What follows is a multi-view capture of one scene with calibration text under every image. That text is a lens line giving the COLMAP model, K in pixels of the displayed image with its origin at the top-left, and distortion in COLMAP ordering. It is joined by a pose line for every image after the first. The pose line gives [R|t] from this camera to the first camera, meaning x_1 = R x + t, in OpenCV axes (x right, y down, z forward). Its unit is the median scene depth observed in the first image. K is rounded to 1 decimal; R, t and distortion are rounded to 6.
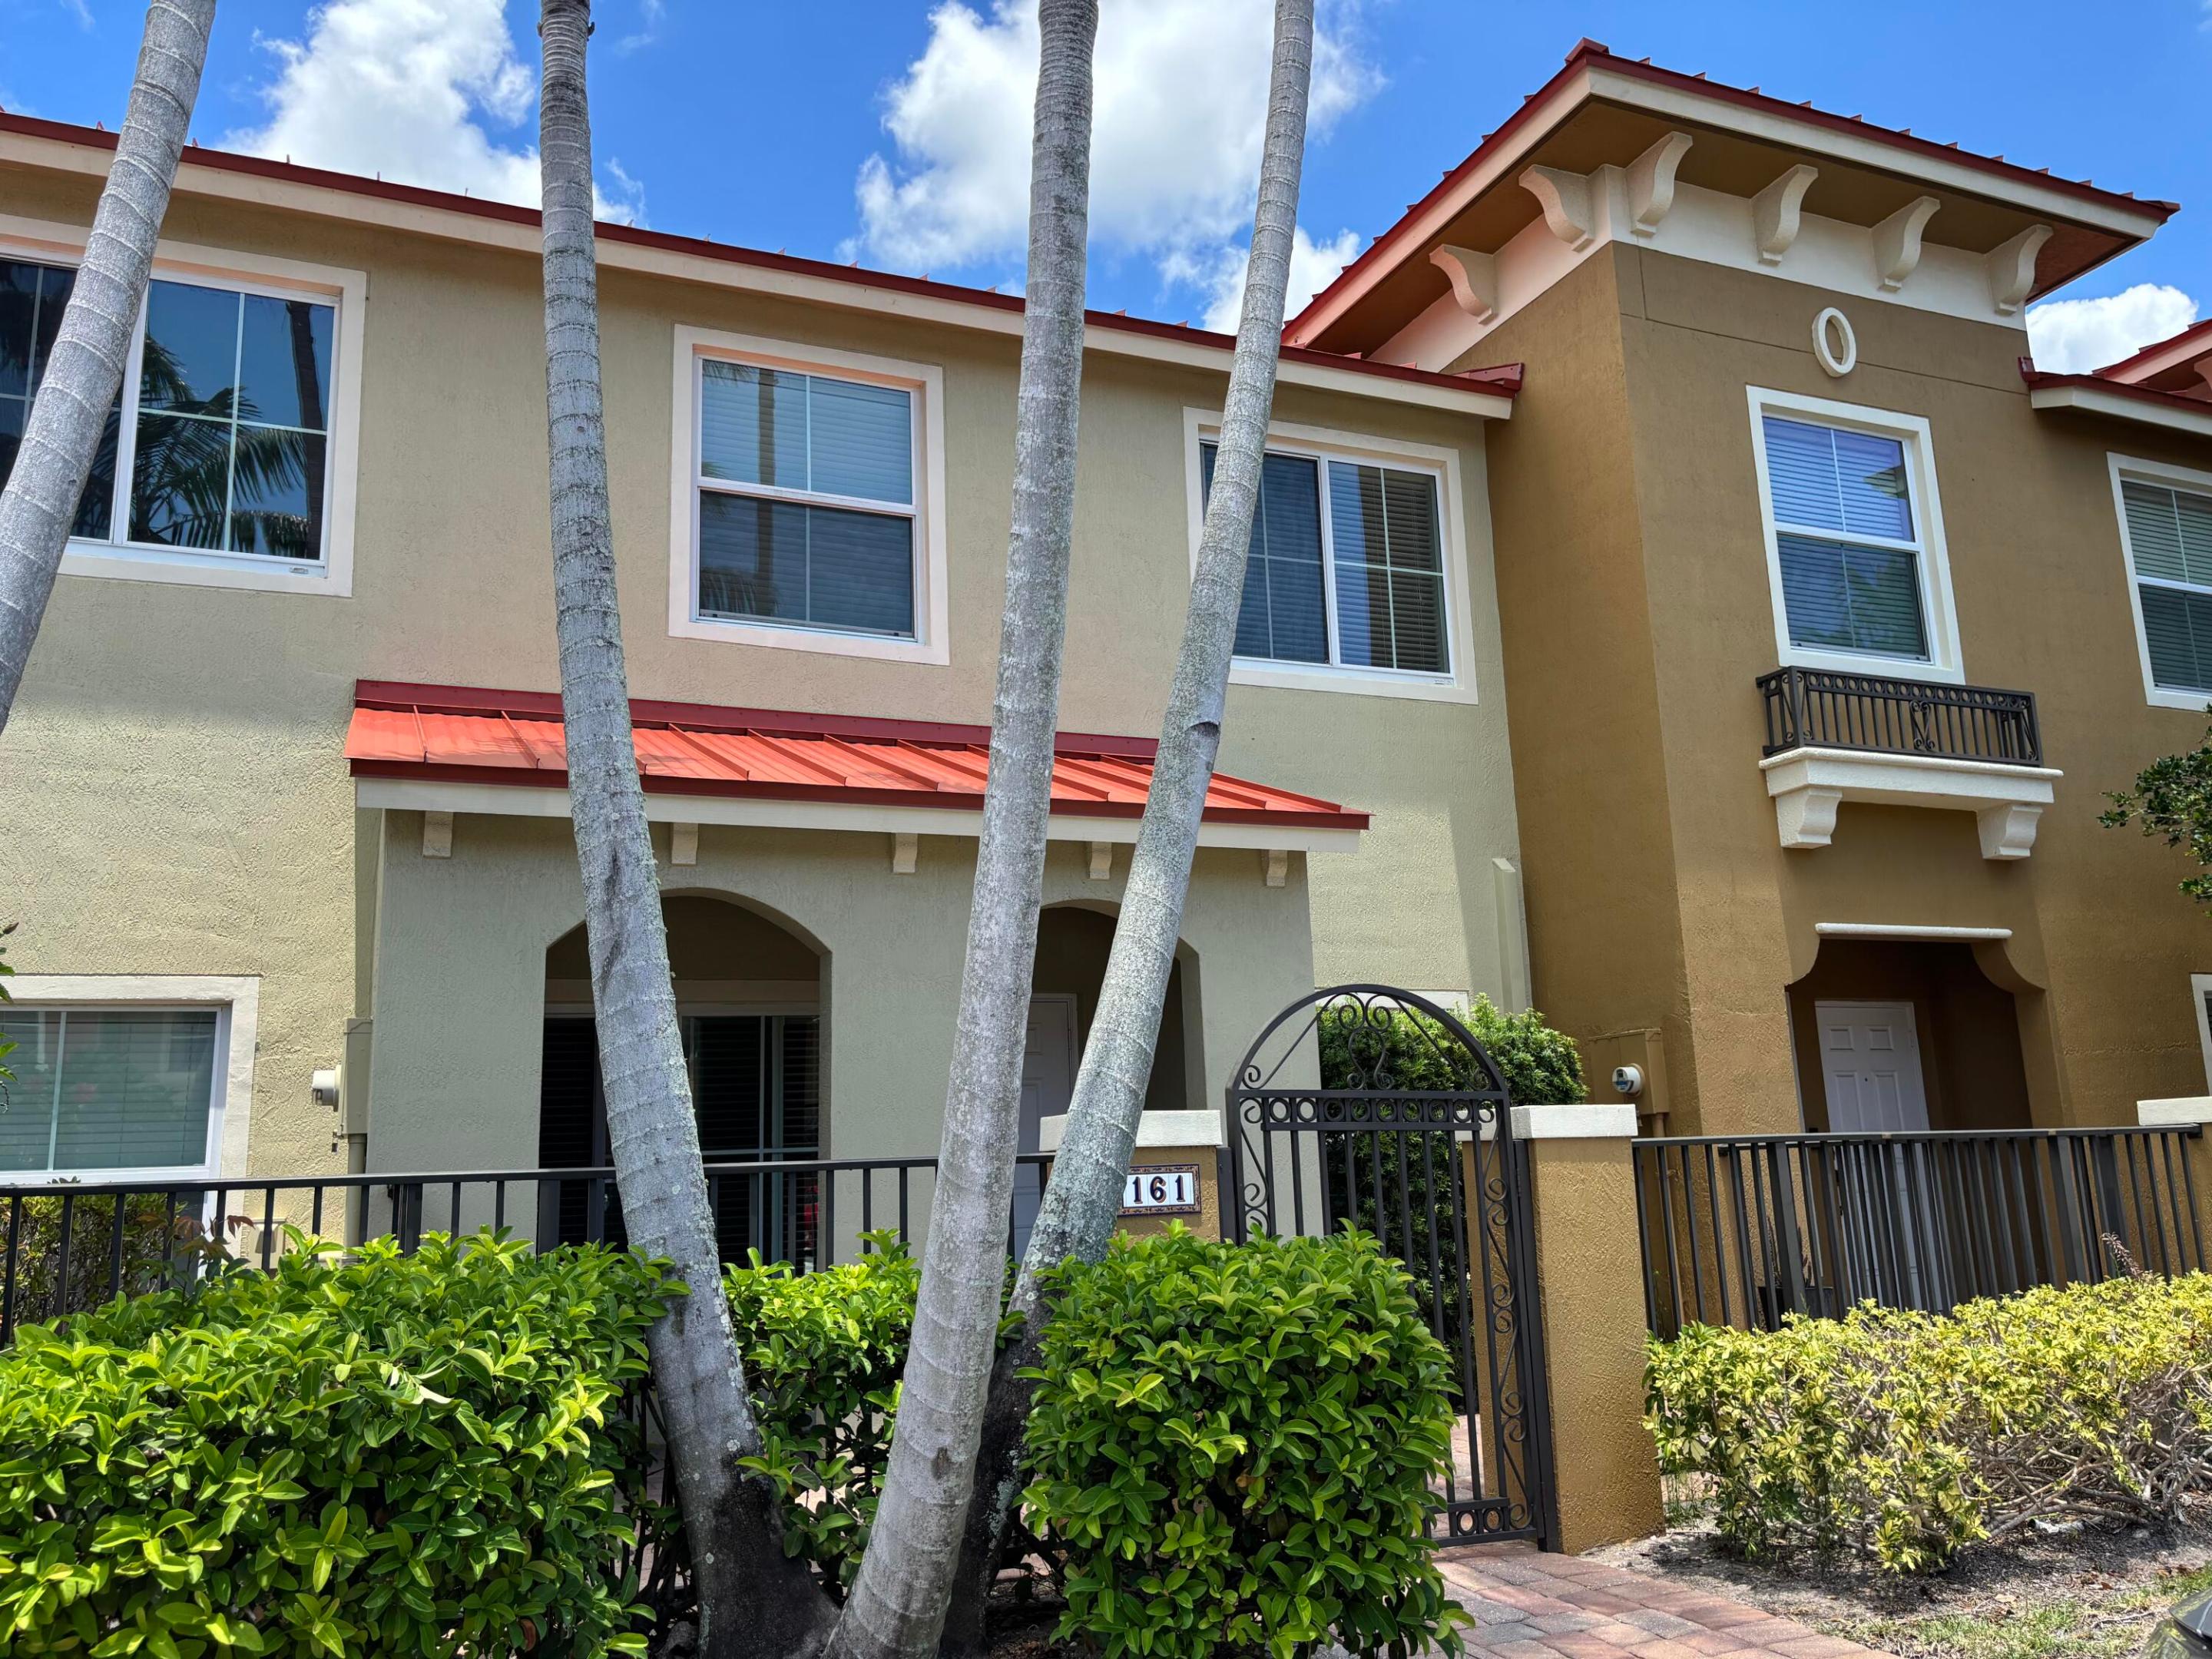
lens RADIAL K [[1743.0, 0, 1106.0], [0, 1743.0, 829.5], [0, 0, 1]] dist [0.010500, 0.003334]
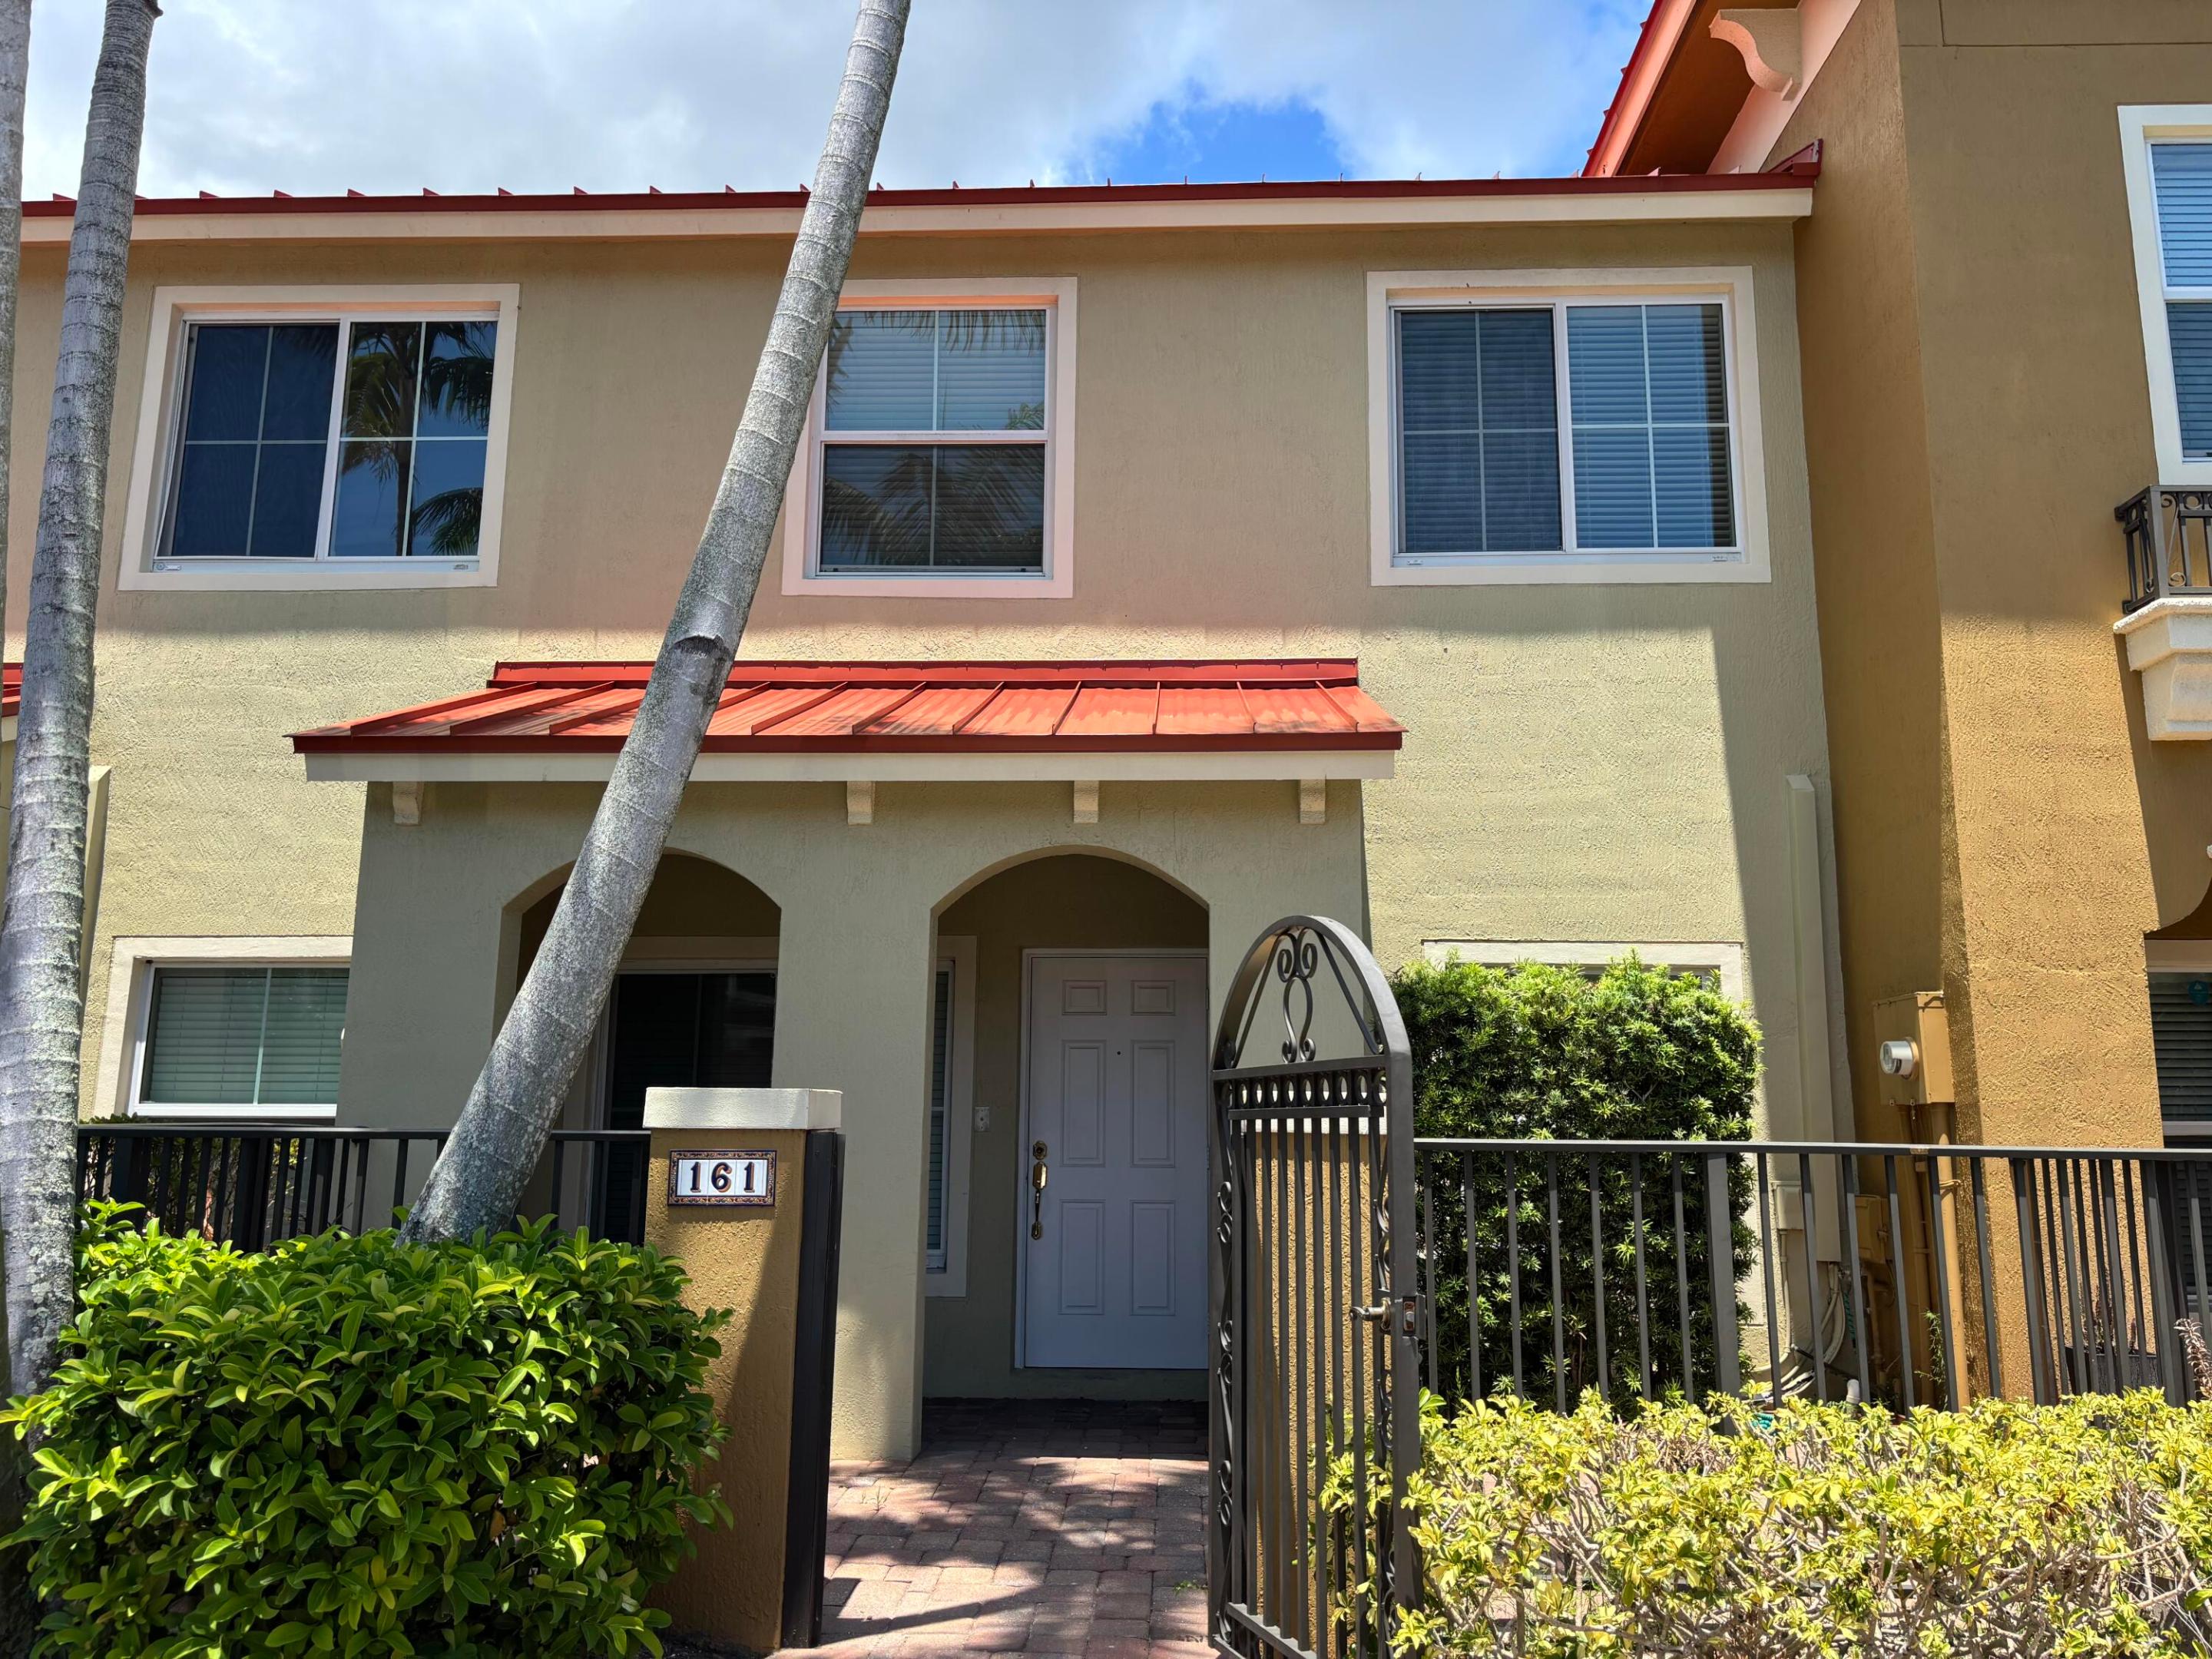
lens RADIAL K [[1789.9, 0, 1107.3], [0, 1789.9, 804.2], [0, 0, 1]] dist [0.005953, 0.003504]
pose [[0.901789, -0.044529, -0.429877, 0.332130], [0.049231, 0.998787, -0.000185, 0.016580], [0.429364, -0.020996, 0.902887, 0.154834]]
